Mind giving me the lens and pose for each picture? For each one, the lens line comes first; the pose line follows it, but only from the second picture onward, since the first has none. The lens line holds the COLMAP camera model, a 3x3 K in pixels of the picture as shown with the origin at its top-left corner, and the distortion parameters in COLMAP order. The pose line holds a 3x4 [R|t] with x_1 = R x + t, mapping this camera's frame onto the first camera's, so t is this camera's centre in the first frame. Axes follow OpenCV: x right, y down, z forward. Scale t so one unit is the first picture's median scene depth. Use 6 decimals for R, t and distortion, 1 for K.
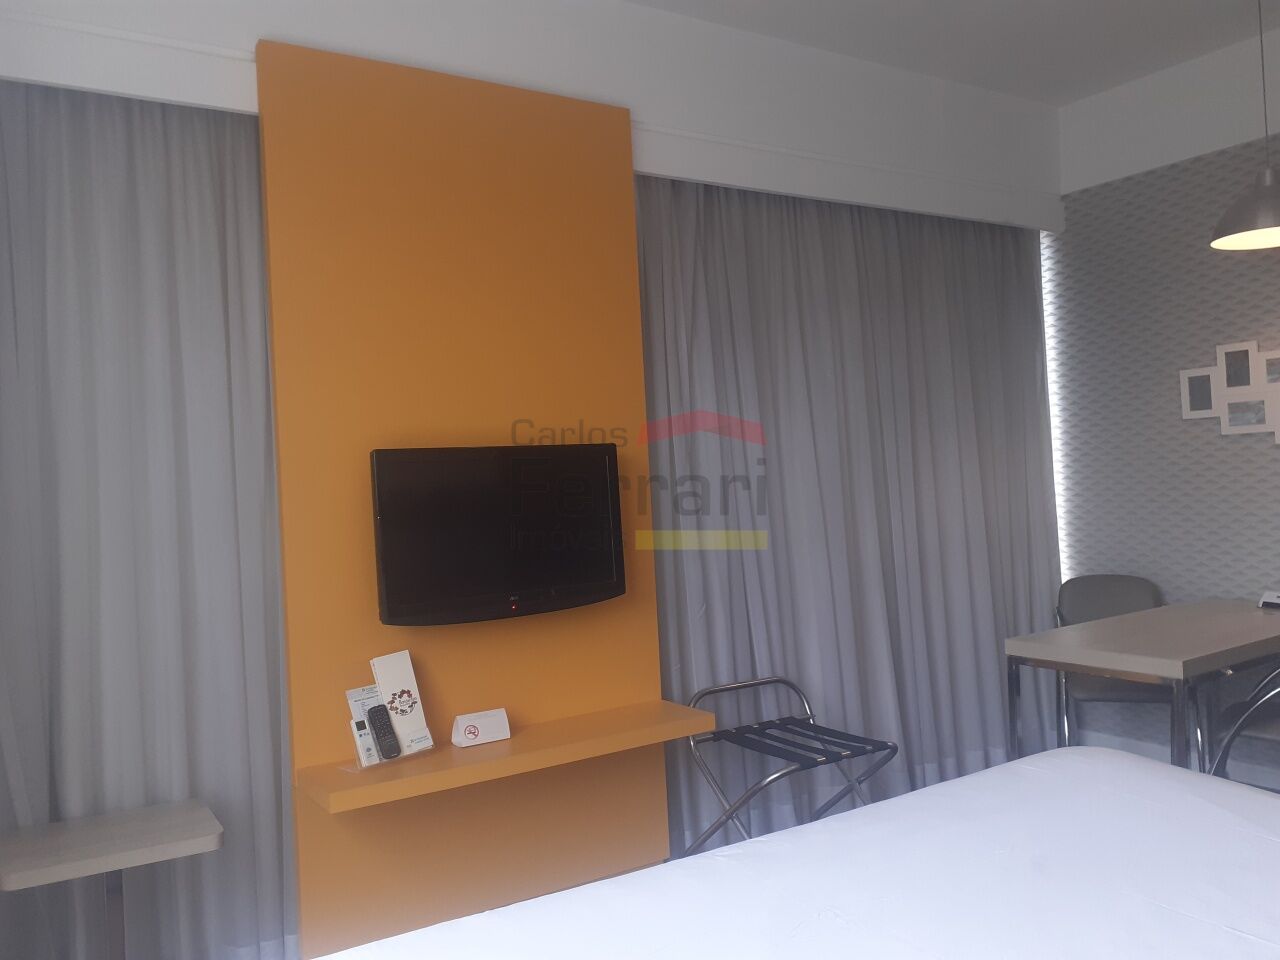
lens RADIAL K [[1046.3, 0, 640.0], [0, 1046.3, 480.0], [0, 0, 1]] dist [0.090279, -0.131116]
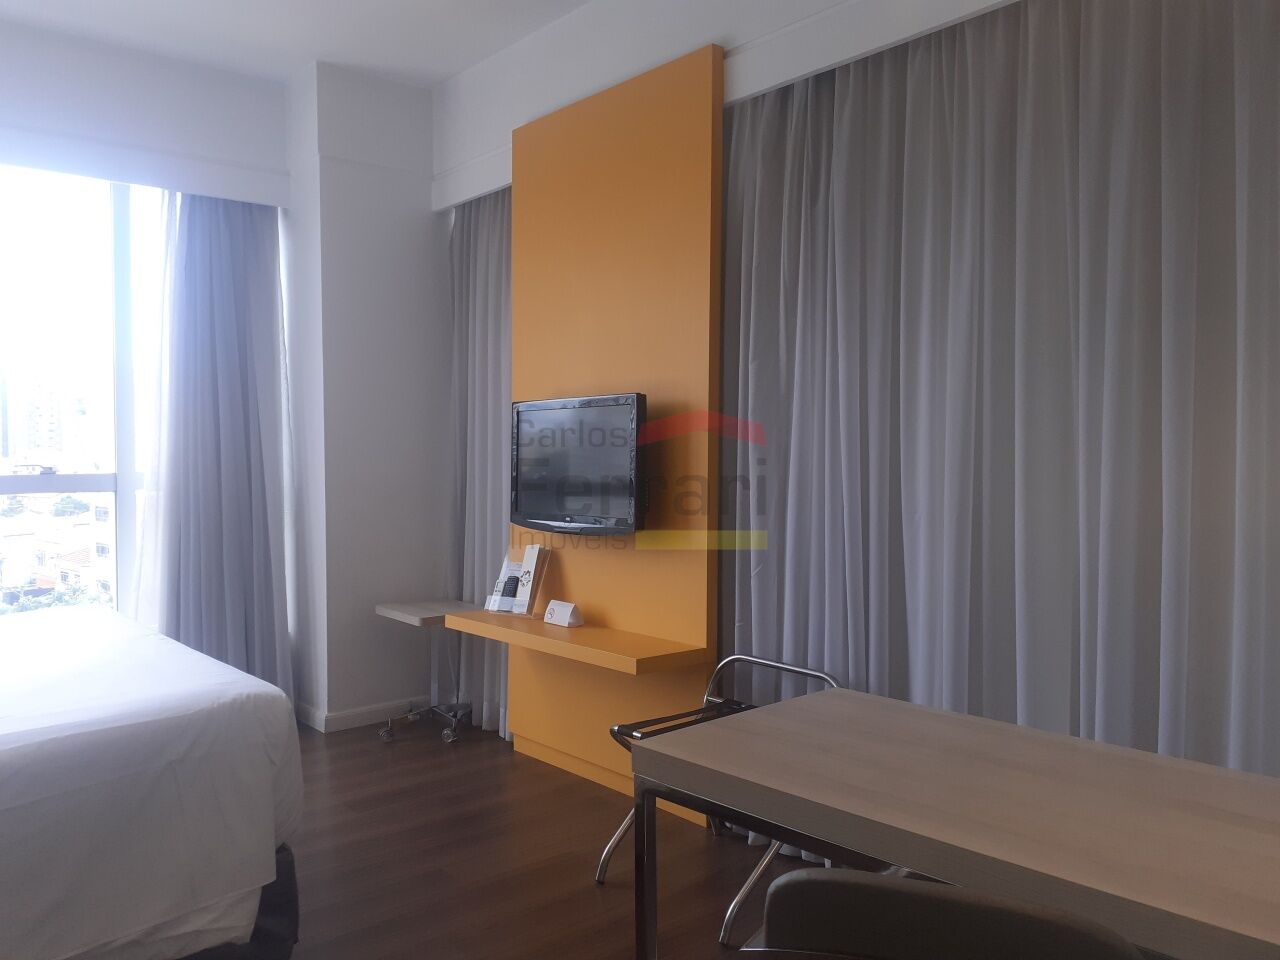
lens RADIAL K [[1046.3, 0, 640.0], [0, 1046.3, 480.0], [0, 0, 1]] dist [0.090279, -0.131116]
pose [[0.116215, 0.081089, -0.989908, 0.840380], [-0.003758, 0.996691, 0.081203, -0.027293], [0.993217, -0.005717, 0.116135, 0.699130]]
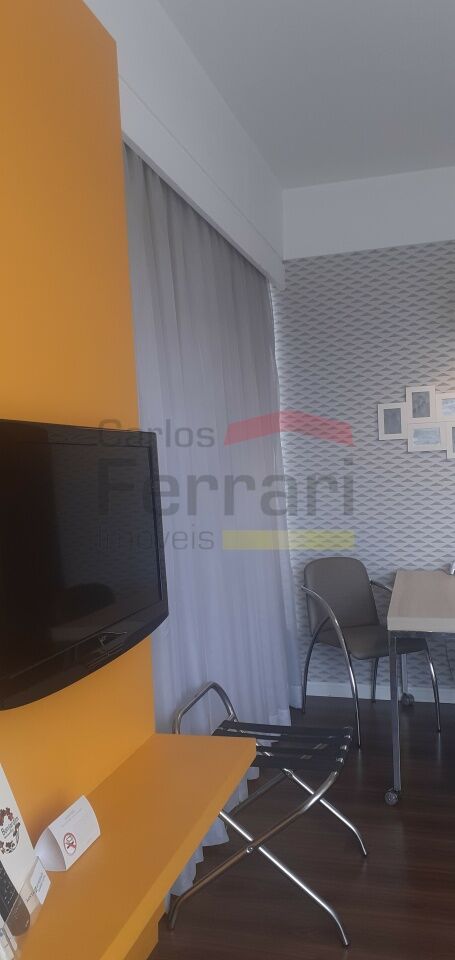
lens RADIAL K [[781.2, 0, 227.5], [0, 781.2, 480.0], [0, 0, 1]] dist [0.211303, -0.292612]
pose [[0.744532, 0.003676, 0.667577, -0.322896], [0.006880, 0.999889, -0.013180, 0.006591], [-0.667552, 0.014406, 0.744424, 0.395300]]
